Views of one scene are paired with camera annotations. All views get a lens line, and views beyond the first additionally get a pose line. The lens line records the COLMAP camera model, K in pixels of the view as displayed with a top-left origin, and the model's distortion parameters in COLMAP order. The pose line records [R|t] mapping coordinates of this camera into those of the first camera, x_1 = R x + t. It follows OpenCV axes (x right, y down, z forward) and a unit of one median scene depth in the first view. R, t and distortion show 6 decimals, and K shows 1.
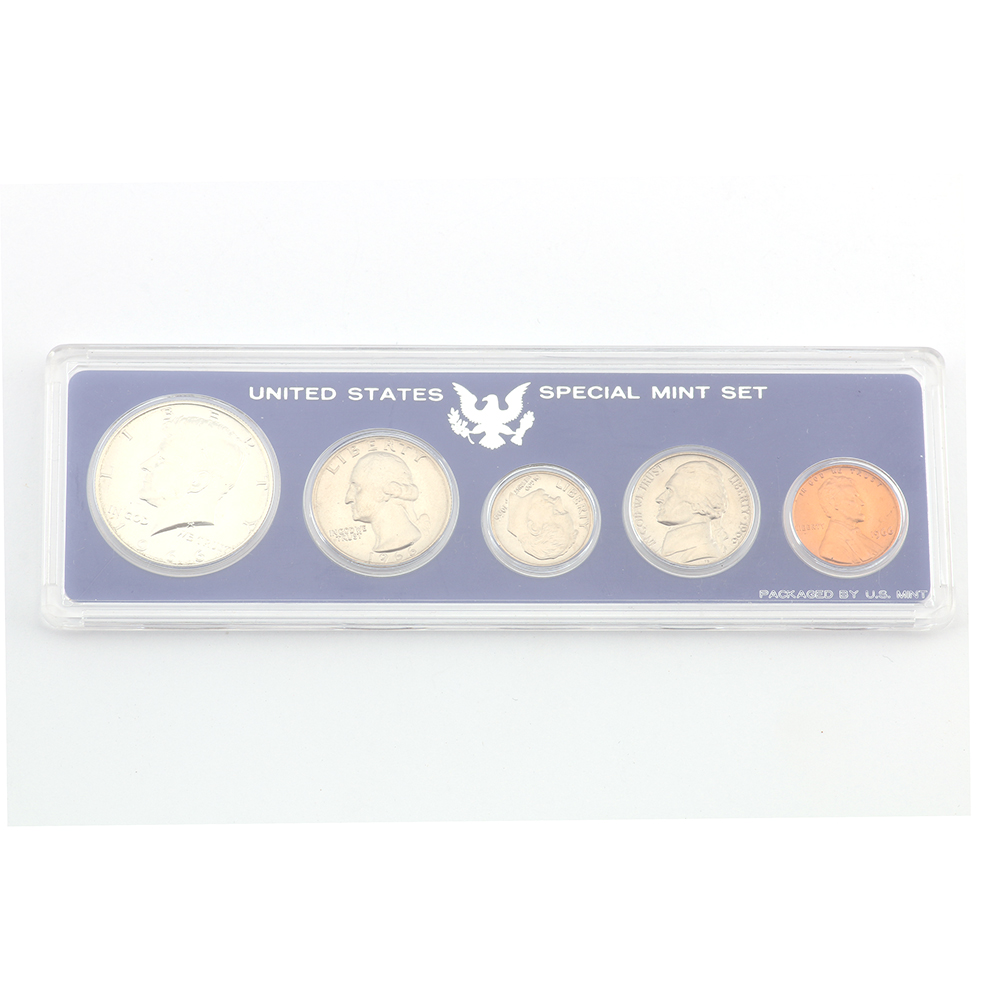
lens RADIAL K [[5123.1, 0, 500.7], [0, 5123.1, 496.8], [0, 0, 1]] dist [-0.628323, 0.000000]
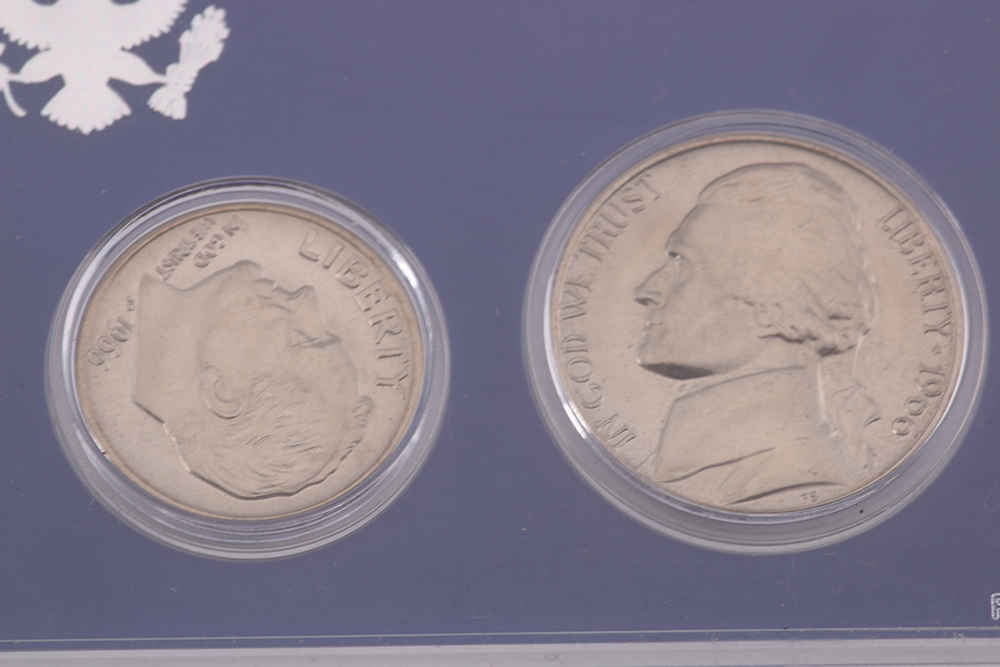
lens RADIAL K [[4521.7, 0, 500.8], [0, 4521.7, 334.0], [0, 0, 1]] dist [0.054610, 0.000000]
pose [[0.999530, -0.014456, -0.027019, 0.029601], [0.013598, 0.999407, -0.031648, 0.011179], [0.027460, 0.031265, 0.999134, 0.736653]]
